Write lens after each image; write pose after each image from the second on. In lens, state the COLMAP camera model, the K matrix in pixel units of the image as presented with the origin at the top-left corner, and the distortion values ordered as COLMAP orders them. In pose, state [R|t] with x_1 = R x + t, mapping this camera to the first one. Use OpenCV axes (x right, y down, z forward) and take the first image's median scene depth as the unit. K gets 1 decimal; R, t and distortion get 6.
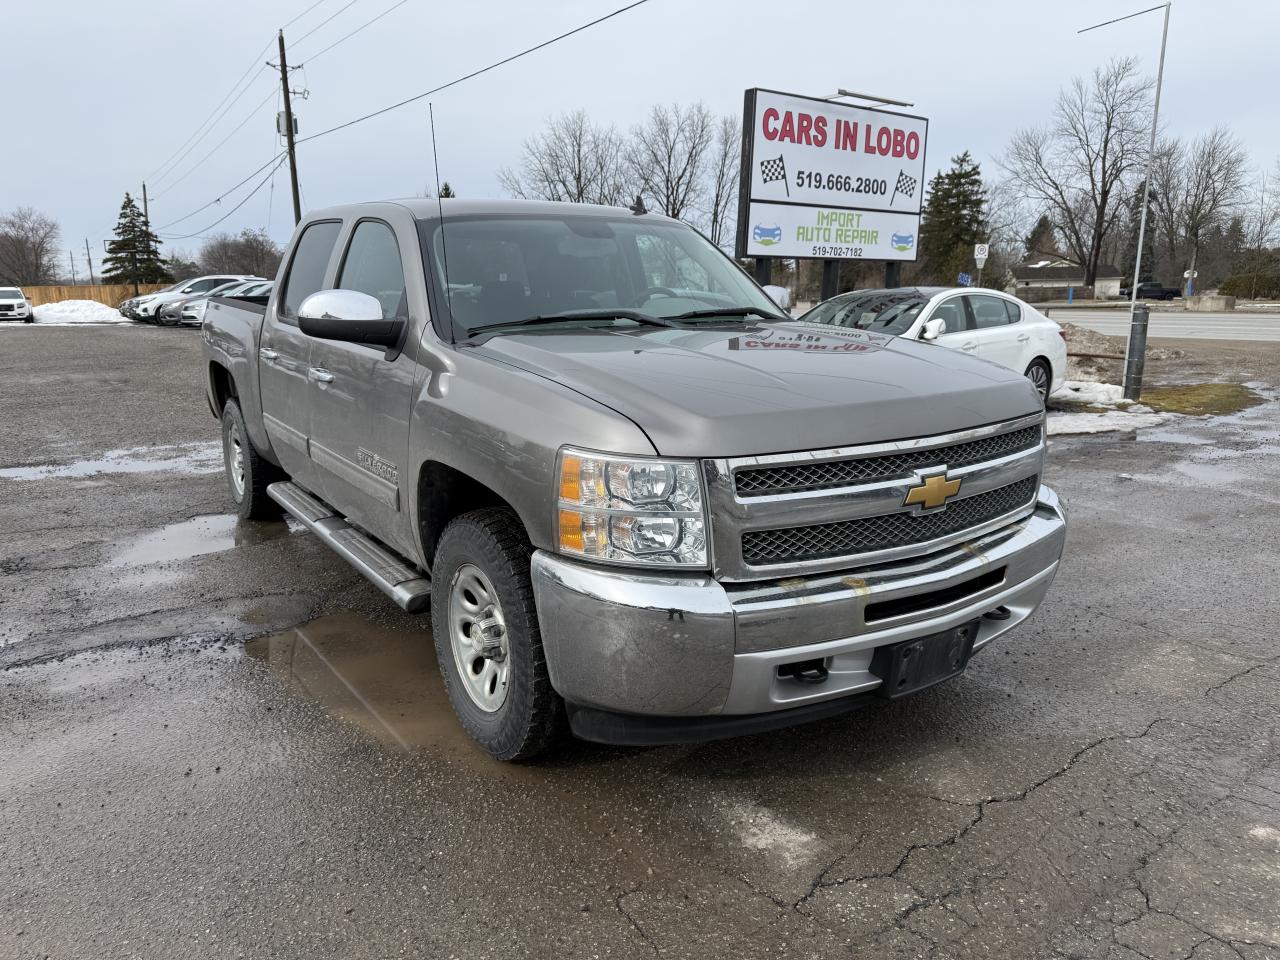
lens RADIAL K [[919.3, 0, 638.1], [0, 919.3, 479.7], [0, 0, 1]] dist [0.041369, -0.053046]
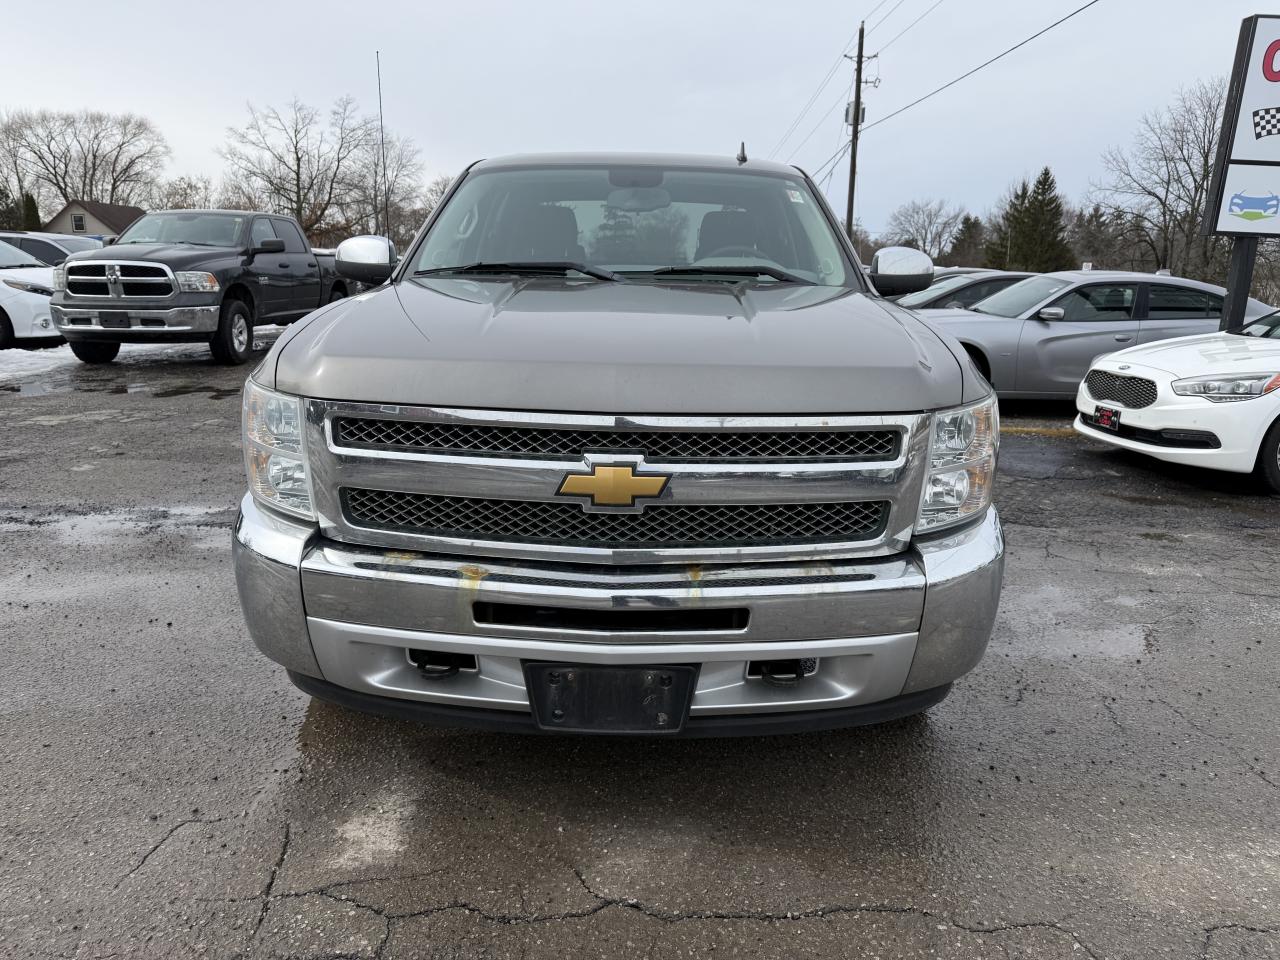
lens RADIAL K [[919.3, 0, 640.6], [0, 919.3, 479.1], [0, 0, 1]] dist [0.041369, -0.053046]
pose [[0.811127, 0.154570, -0.564076, 0.134022], [-0.150161, 0.987154, 0.054575, -0.006634], [0.565265, 0.040435, 0.823917, 0.065369]]
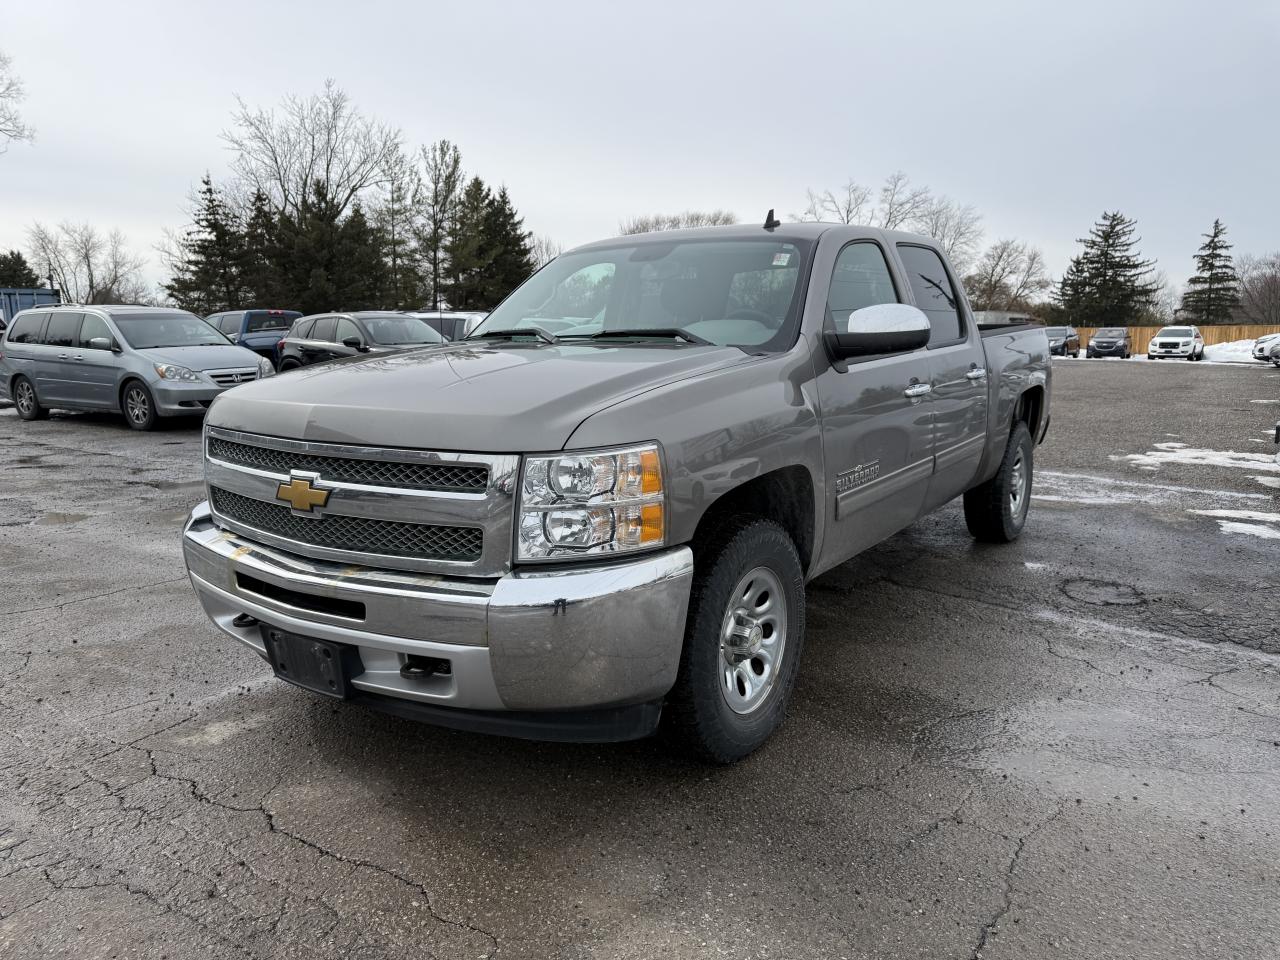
lens RADIAL K [[919.3, 0, 633.3], [0, 919.3, 476.5], [0, 0, 1]] dist [0.041369, -0.053046]
pose [[0.331934, 0.153455, -0.930737, 0.241905], [-0.196955, 0.976207, 0.090710, -0.029989], [0.922512, 0.153204, 0.354260, 0.168768]]
